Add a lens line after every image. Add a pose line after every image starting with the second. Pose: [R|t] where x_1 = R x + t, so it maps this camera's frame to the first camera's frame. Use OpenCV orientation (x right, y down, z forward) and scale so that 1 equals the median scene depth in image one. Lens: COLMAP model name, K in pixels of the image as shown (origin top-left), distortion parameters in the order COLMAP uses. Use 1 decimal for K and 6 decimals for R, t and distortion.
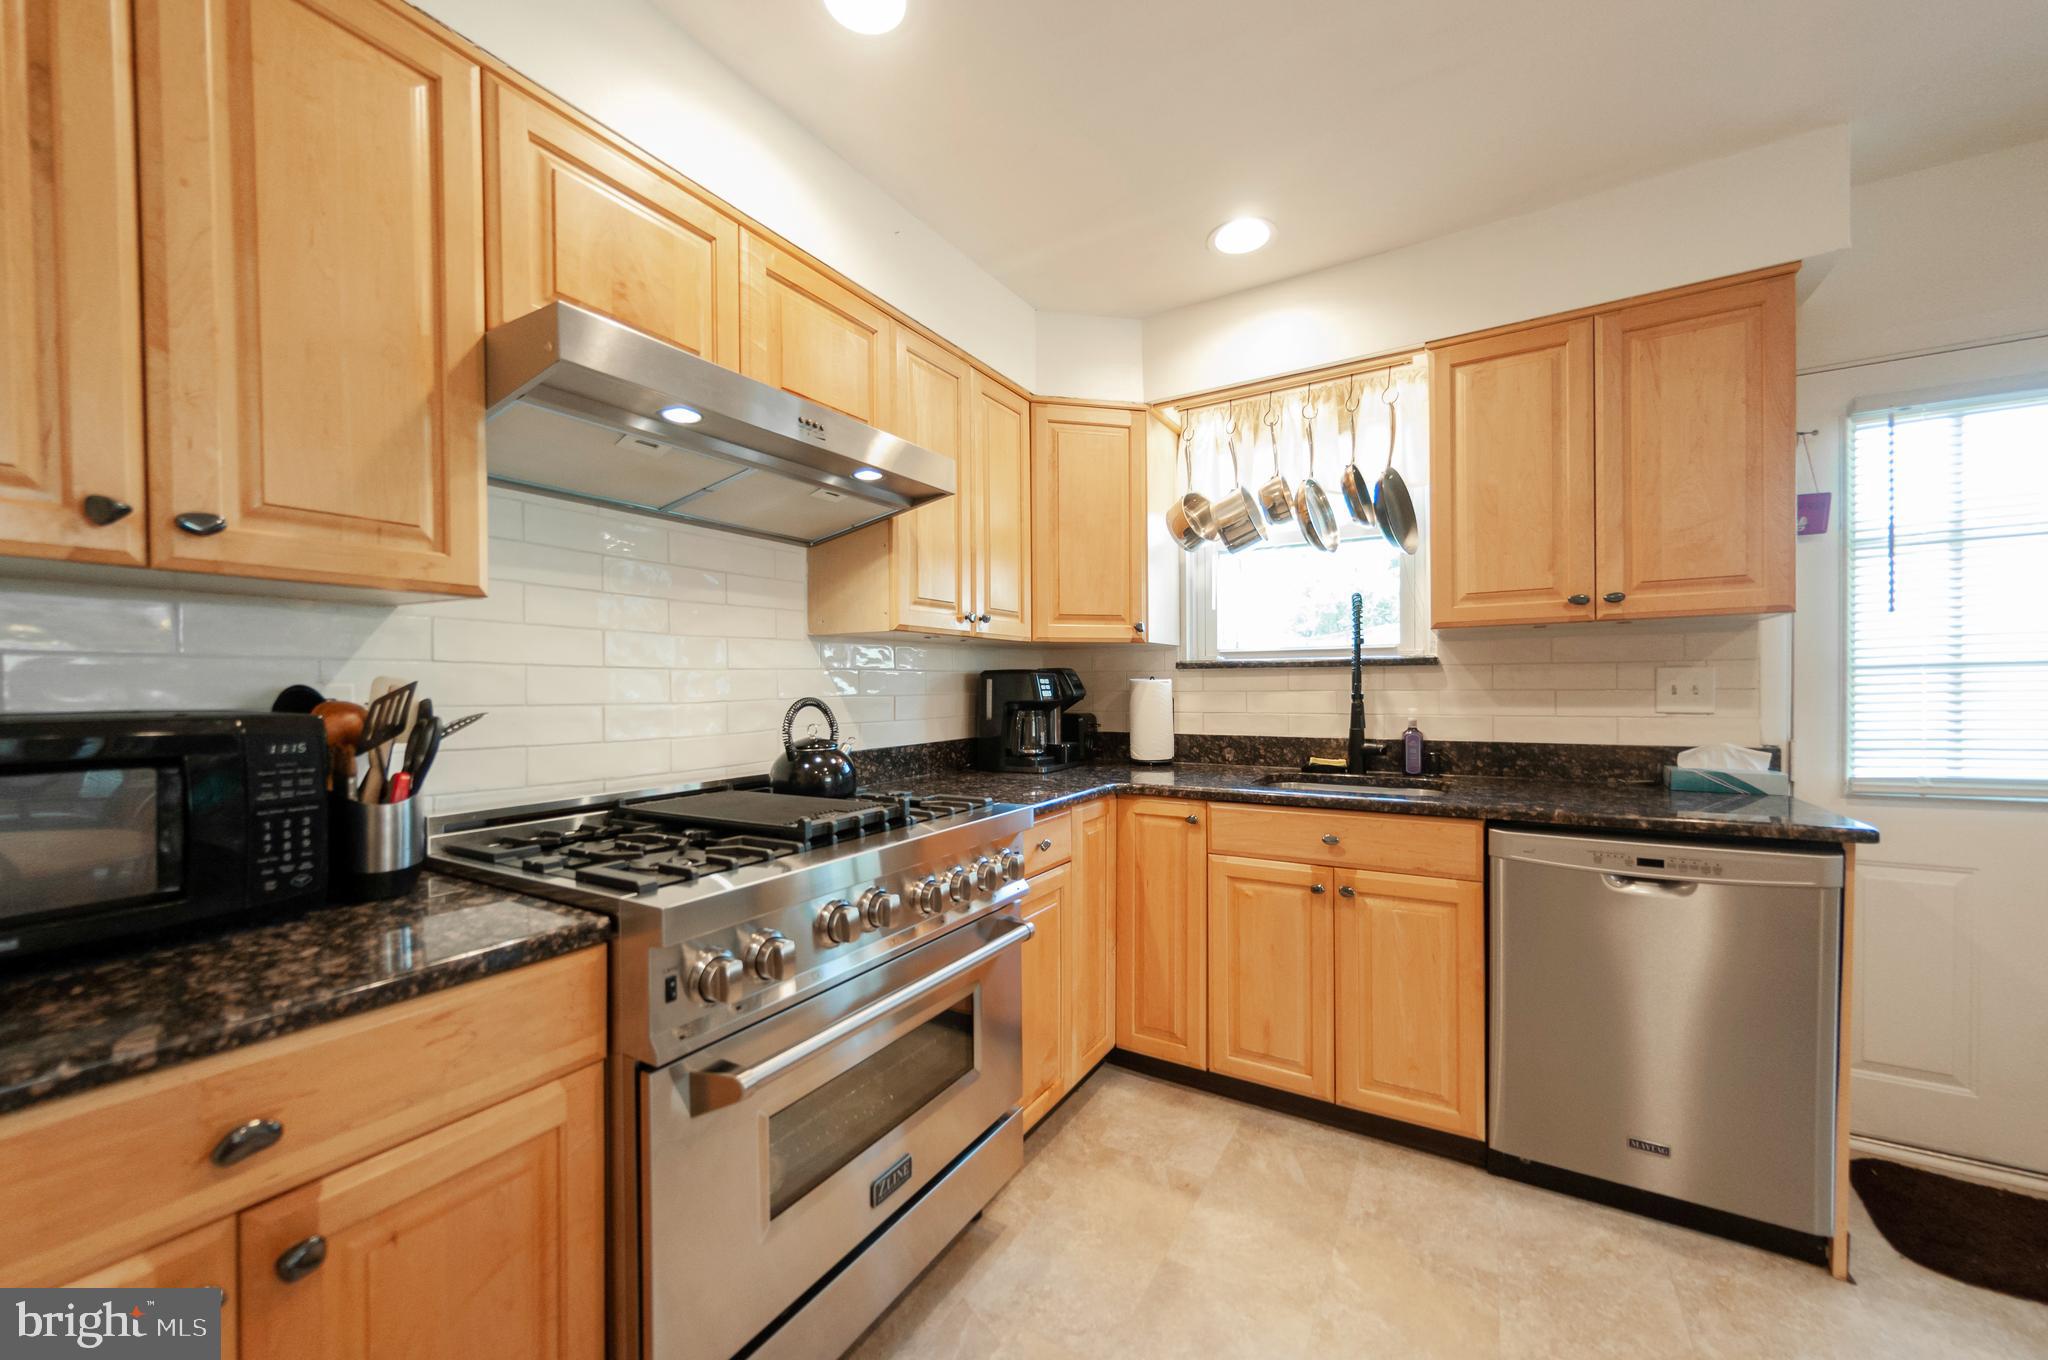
lens RADIAL K [[807.0, 0, 1020.7], [0, 807.0, 693.3], [0, 0, 1]] dist [0.001234, 0.000056]
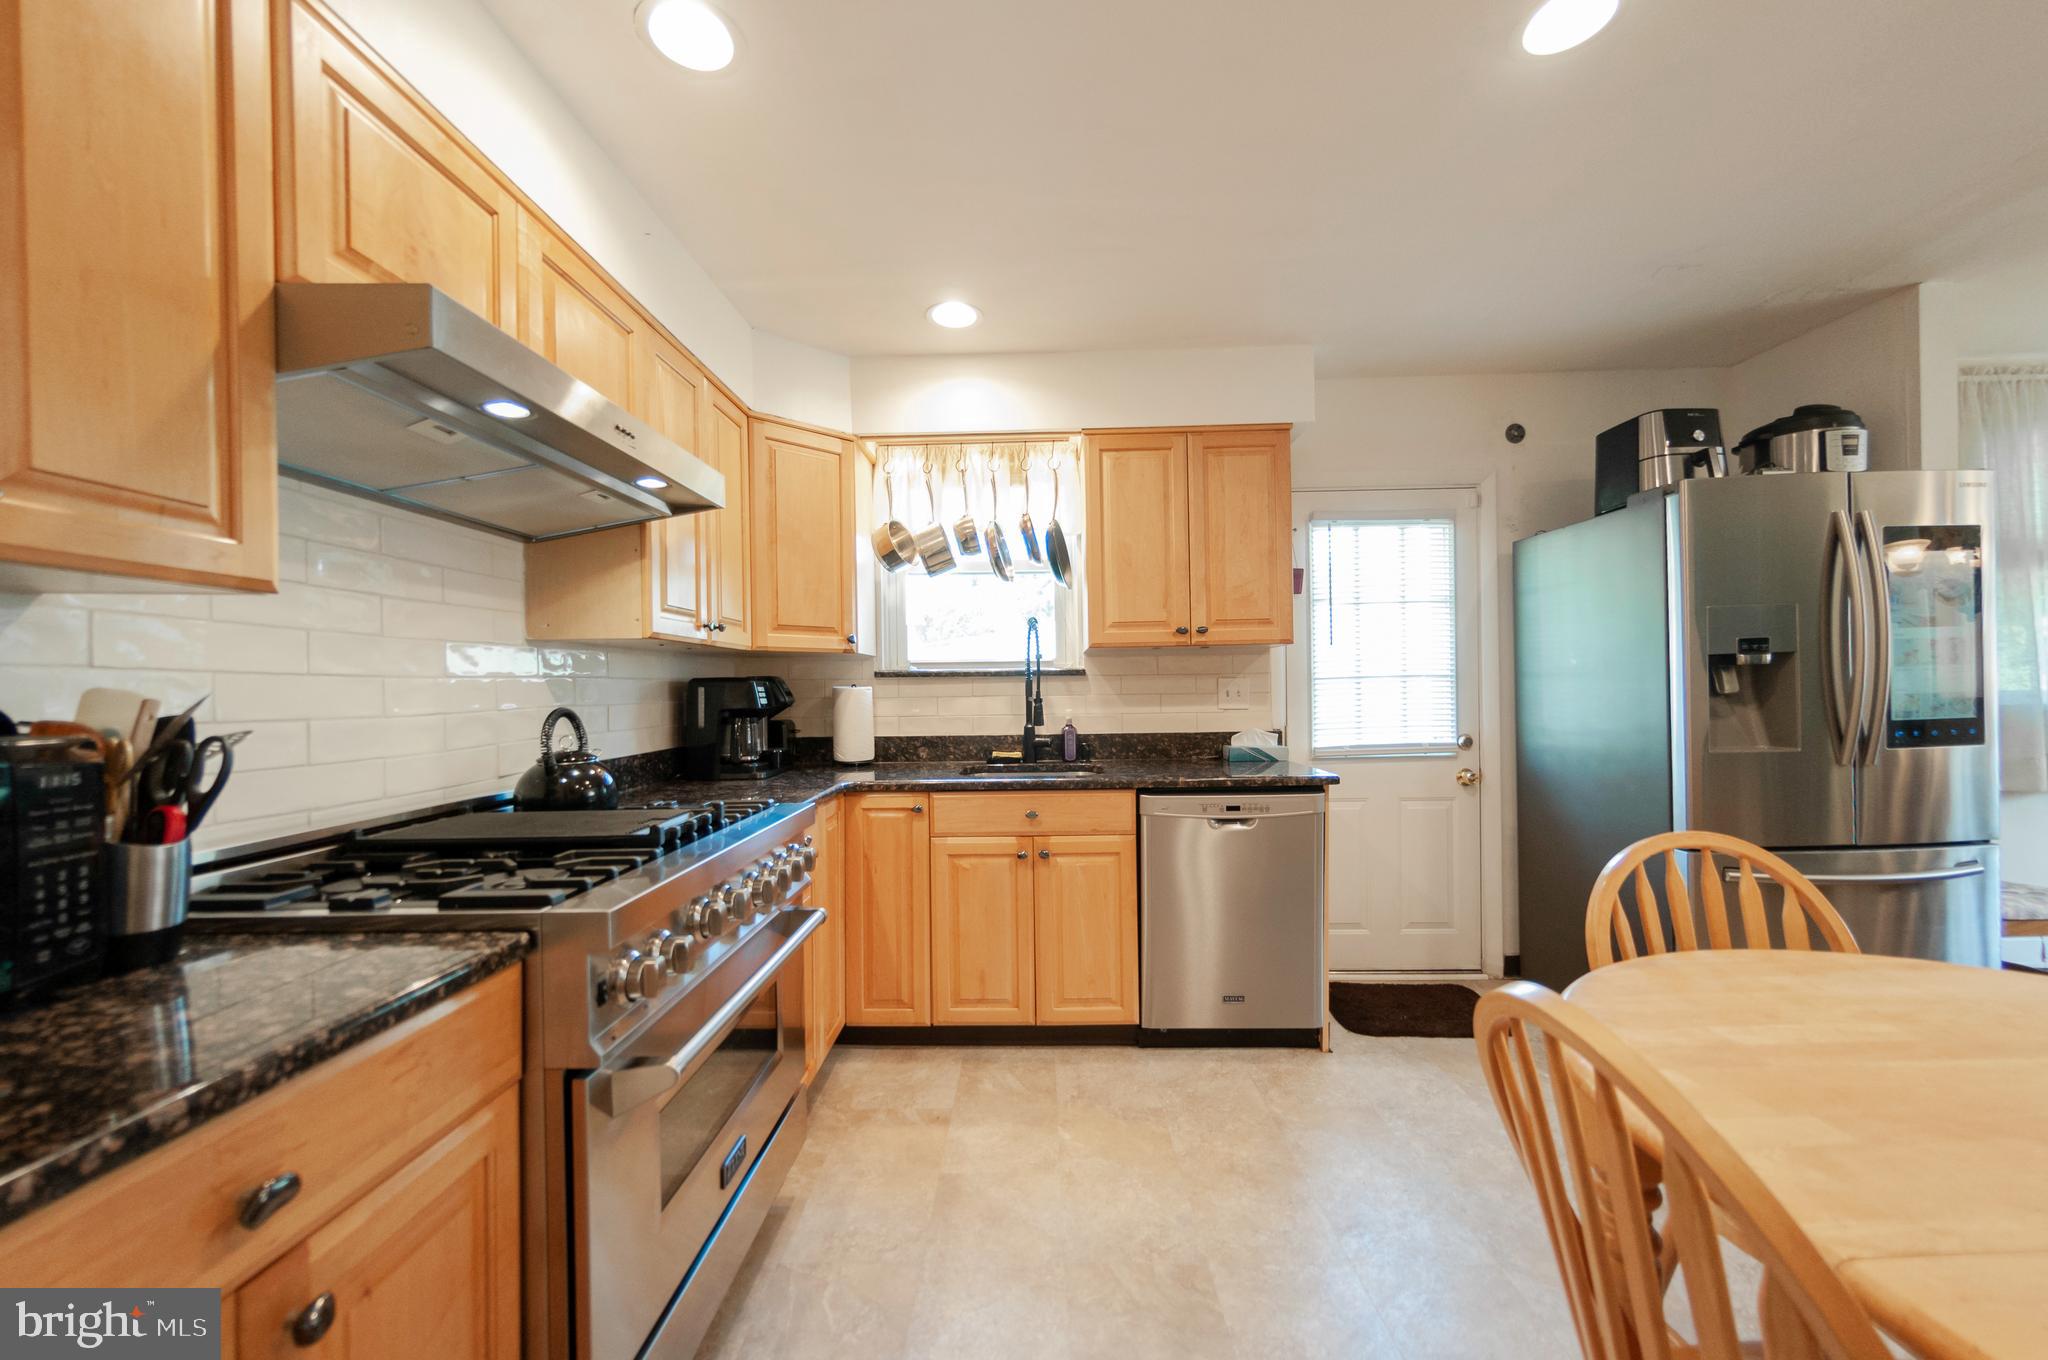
lens RADIAL K [[848.0, 0, 1022.3], [0, 848.0, 691.9], [0, 0, 1]] dist [0.002171, 0.000181]
pose [[0.851007, -0.006208, 0.525117, -0.326760], [0.011123, 0.999919, -0.006205, -0.001406], [-0.525036, 0.011121, 0.851007, -0.119832]]
